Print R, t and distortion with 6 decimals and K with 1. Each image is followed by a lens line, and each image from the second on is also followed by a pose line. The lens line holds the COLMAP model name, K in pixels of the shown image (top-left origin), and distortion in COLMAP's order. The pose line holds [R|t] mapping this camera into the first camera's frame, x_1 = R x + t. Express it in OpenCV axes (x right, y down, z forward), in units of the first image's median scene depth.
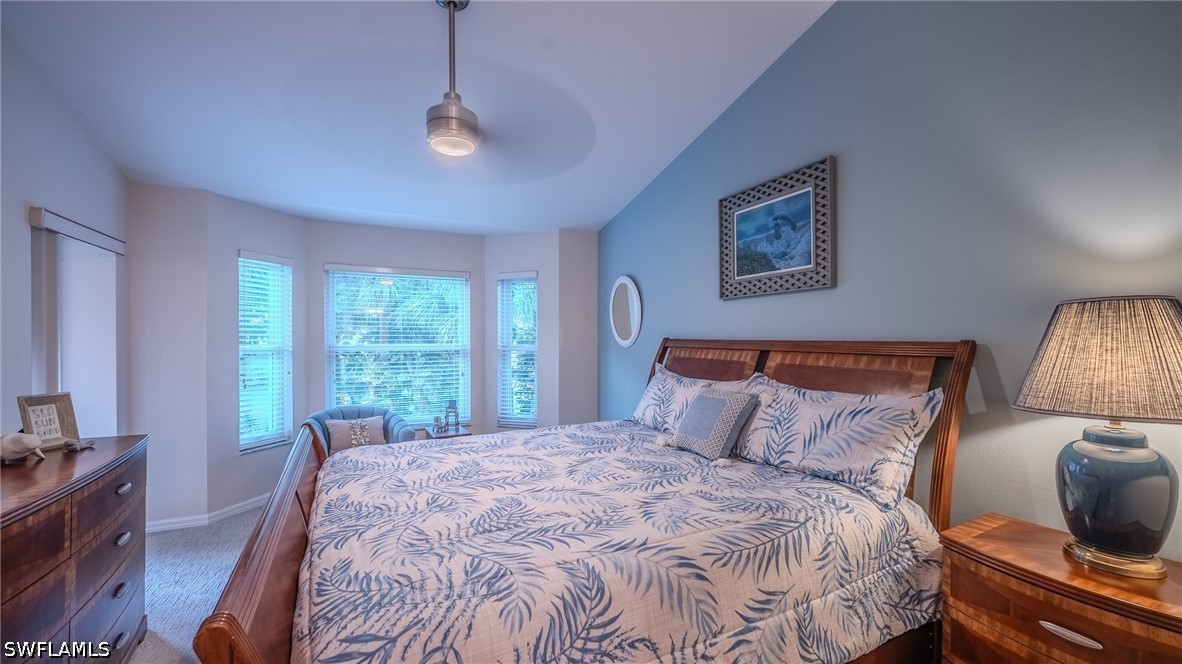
lens RADIAL K [[471.3, 0, 591.3], [0, 471.3, 338.0], [0, 0, 1]] dist [0.000322, 0.000120]
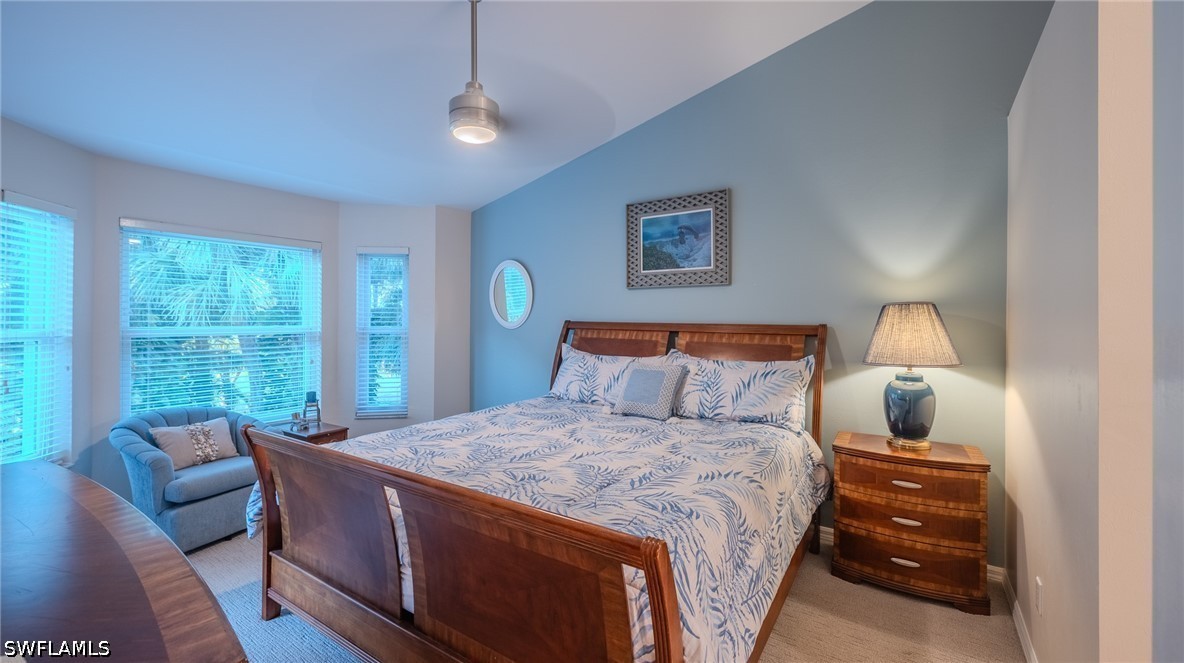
lens RADIAL K [[487.9, 0, 595.1], [0, 487.9, 312.9], [0, 0, 1]] dist [0.000453, 0.000151]
pose [[0.873127, 0.009054, 0.487409, -0.543330], [-0.004511, 0.999935, -0.010493, -0.010111], [-0.487472, 0.006963, 0.873111, -0.044040]]
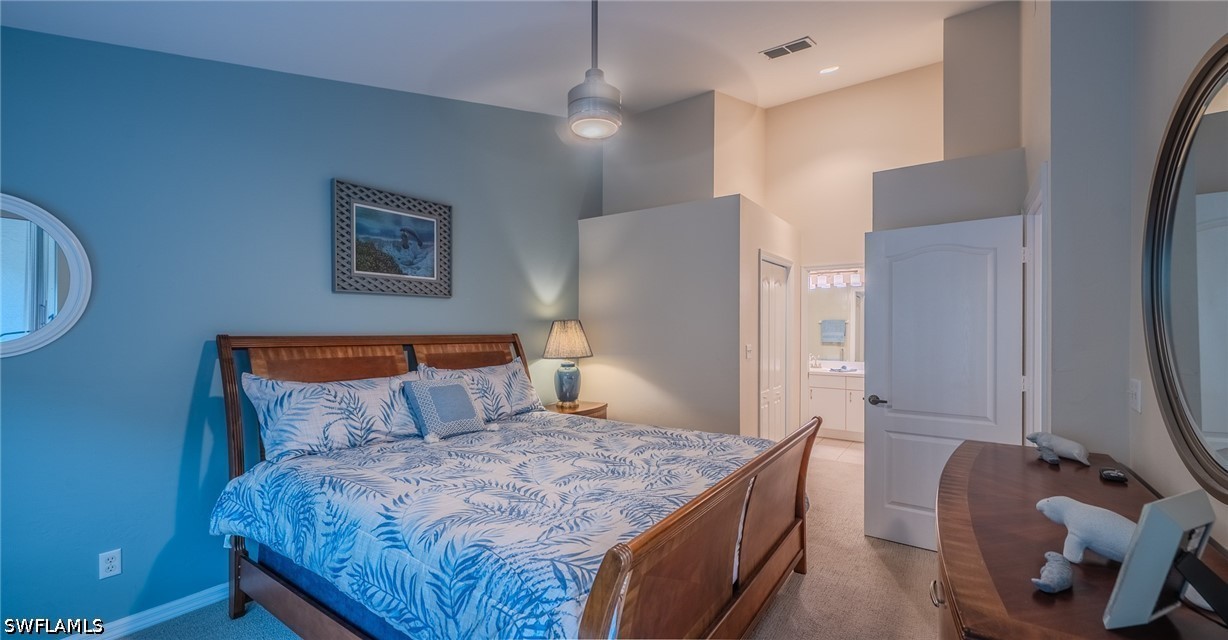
lens RADIAL K [[487.3, 0, 608.1], [0, 487.3, 327.7], [0, 0, 1]] dist [0.007224, -0.000161]
pose [[-0.455888, 0.001053, 0.890036, -1.088273], [0.001633, 0.999999, -0.000347, -0.015459], [-0.890036, 0.001295, -0.455889, 1.327834]]
